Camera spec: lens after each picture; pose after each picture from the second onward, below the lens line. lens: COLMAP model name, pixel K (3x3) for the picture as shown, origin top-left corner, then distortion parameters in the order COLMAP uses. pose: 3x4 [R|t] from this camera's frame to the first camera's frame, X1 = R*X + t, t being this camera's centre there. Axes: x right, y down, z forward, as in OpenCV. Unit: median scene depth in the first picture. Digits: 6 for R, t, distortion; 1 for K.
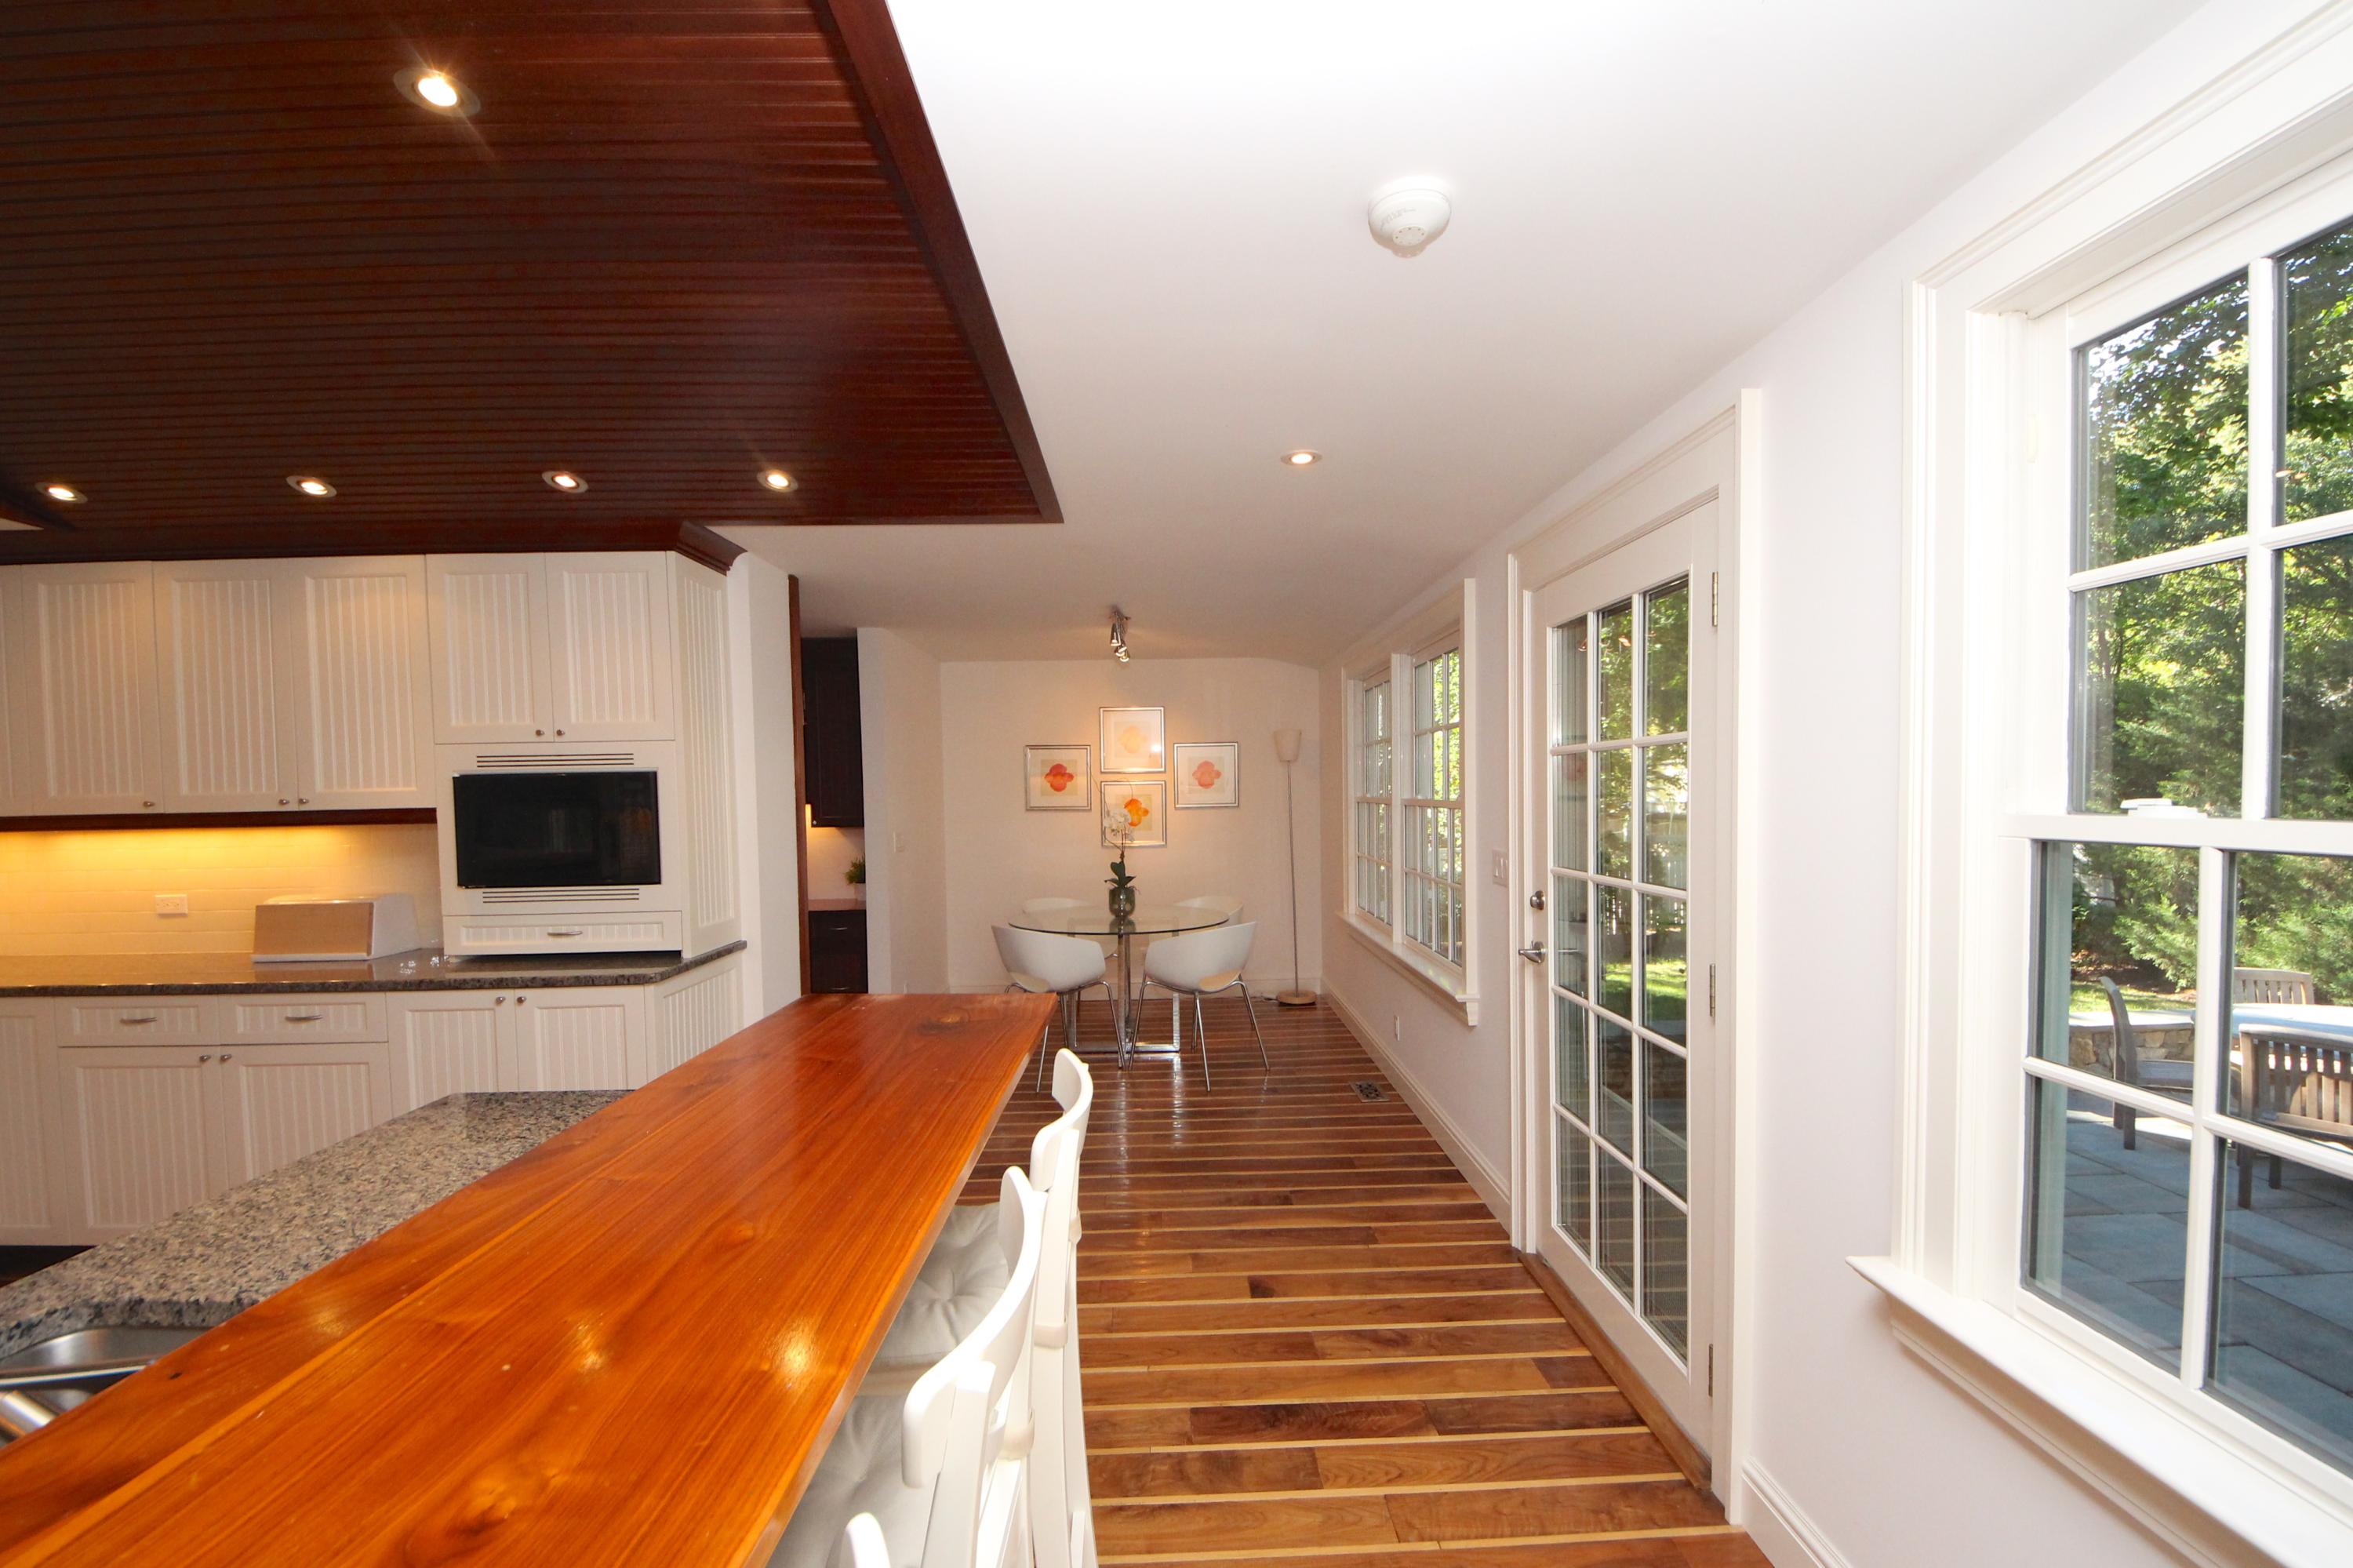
lens RADIAL K [[927.4, 0, 1171.2], [0, 927.4, 796.6], [0, 0, 1]] dist [0.000143, -0.000271]
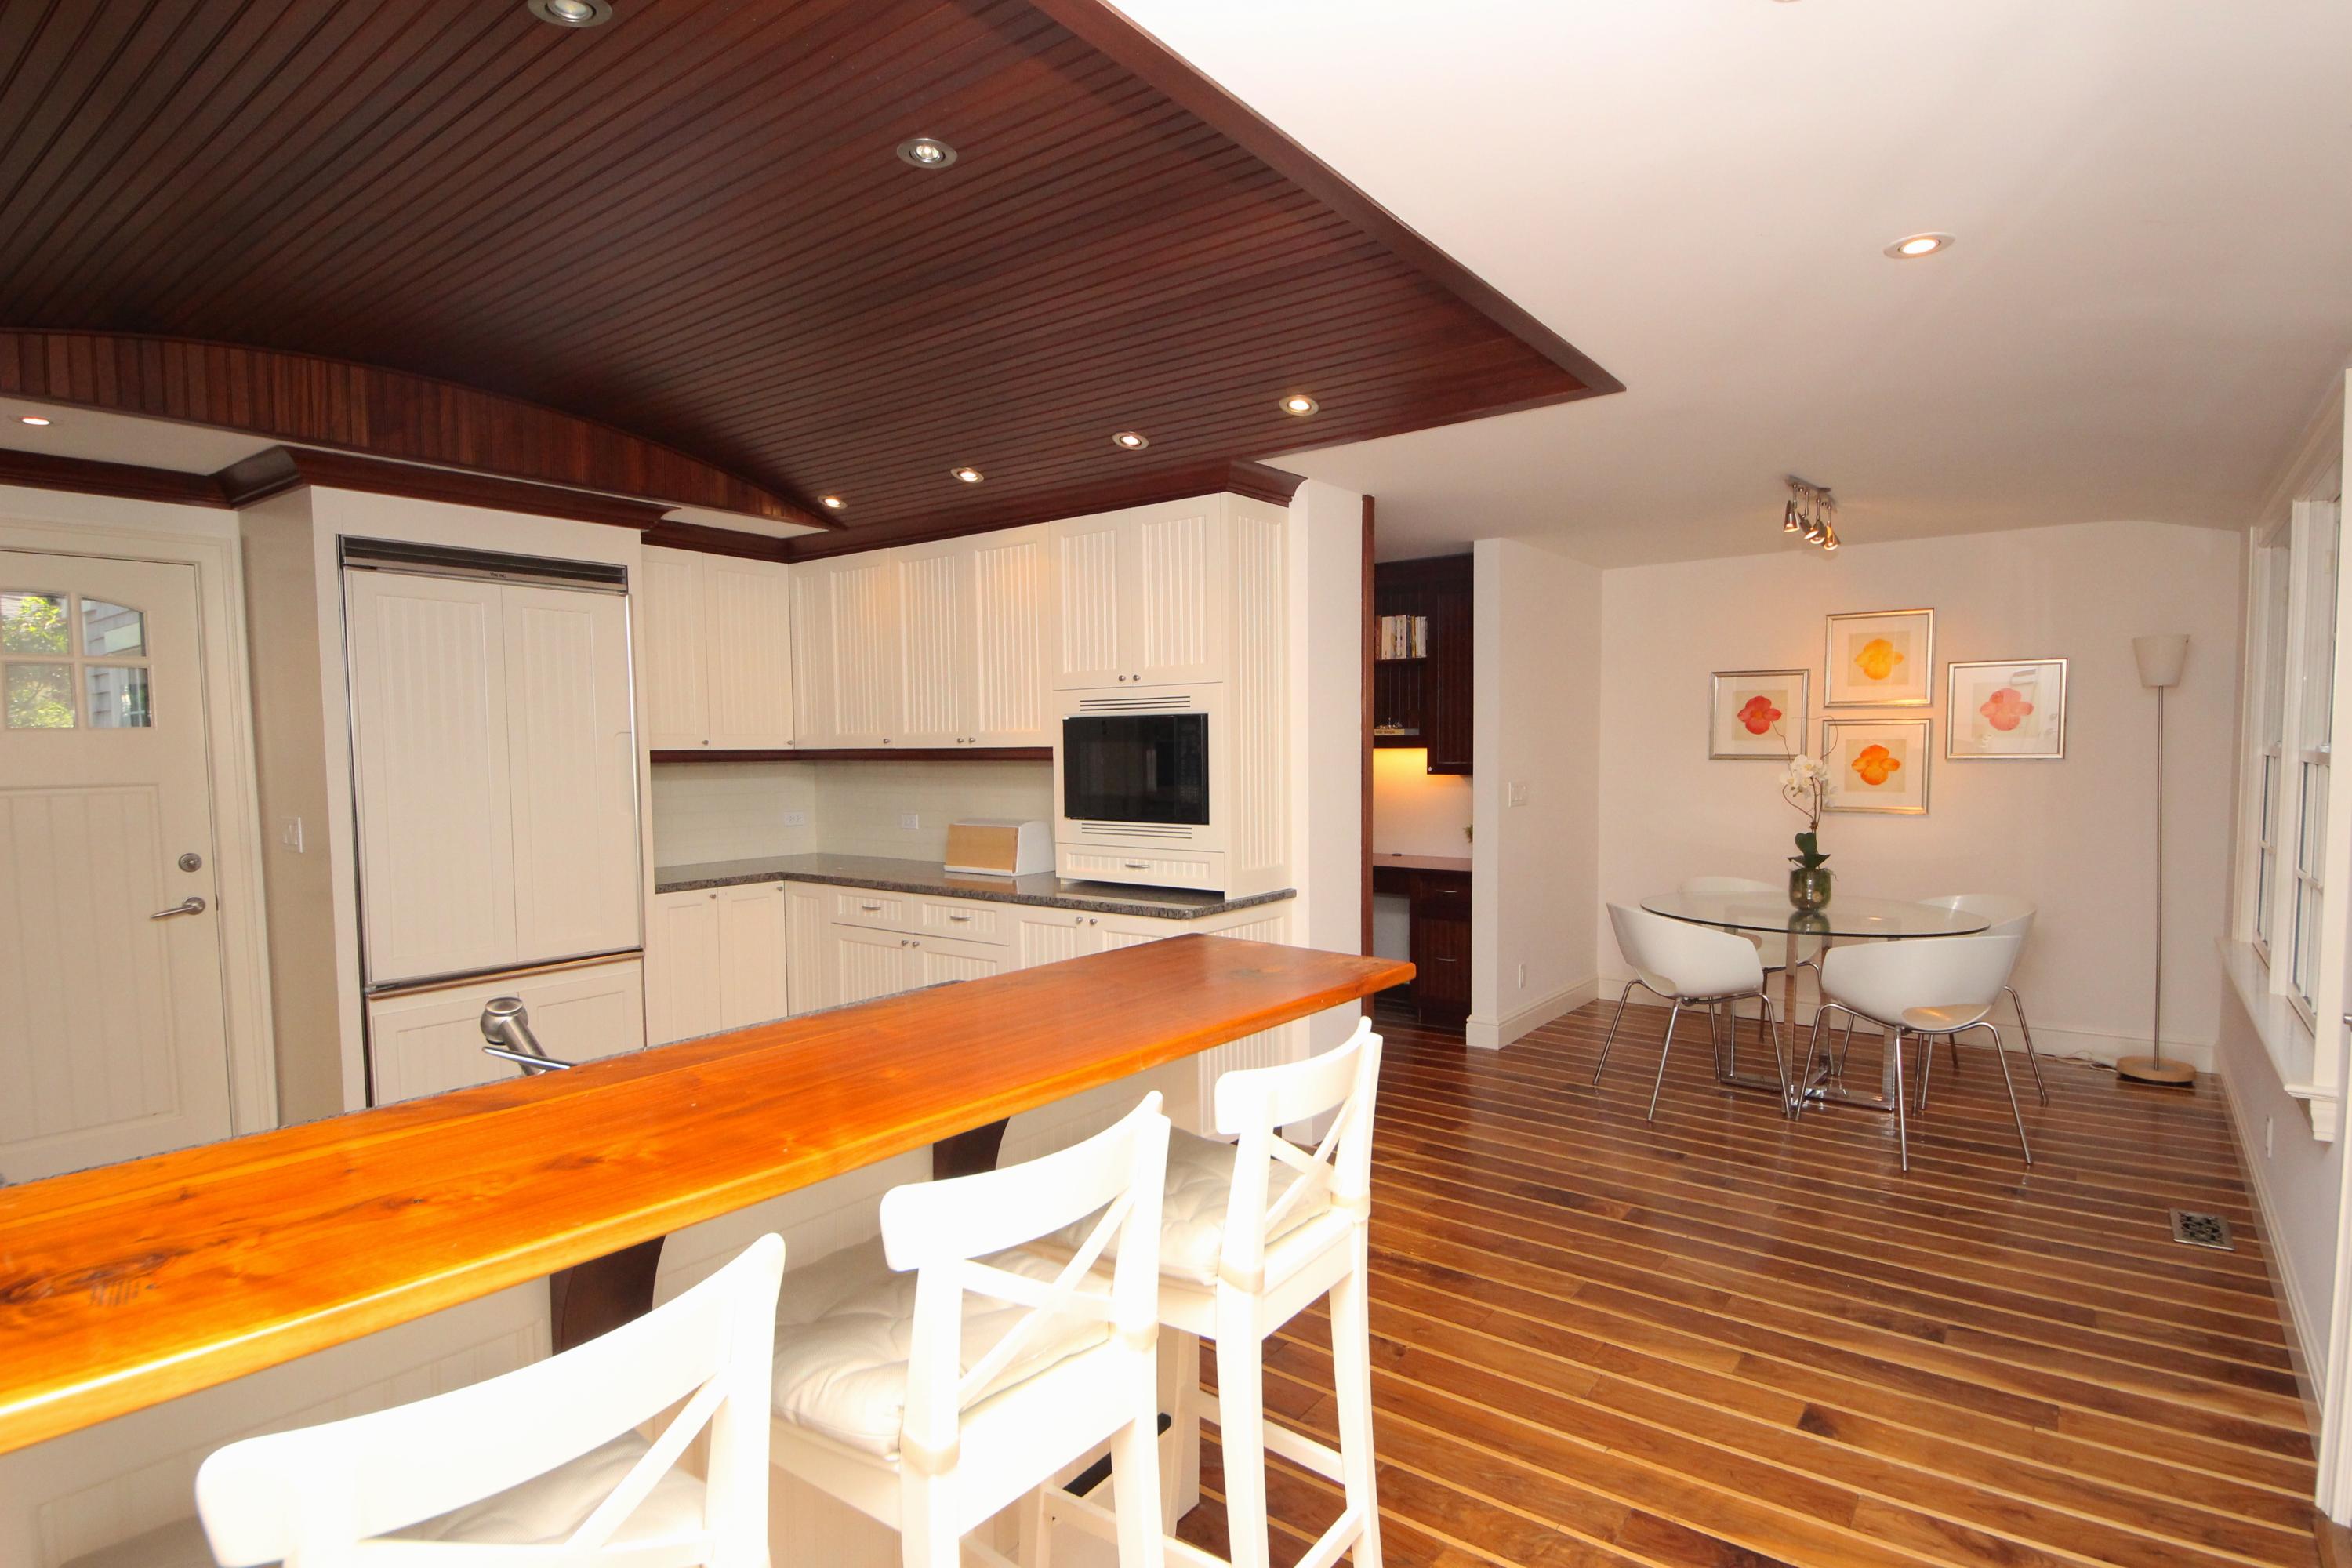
lens RADIAL K [[1173.7, 0, 1184.6], [0, 1173.7, 769.8], [0, 0, 1]] dist [-0.010723, -0.014327]
pose [[0.771600, 0.022867, -0.635697, 0.234173], [-0.006962, 0.999597, 0.027507, -0.000283], [0.636070, -0.016799, 0.771448, -0.003415]]
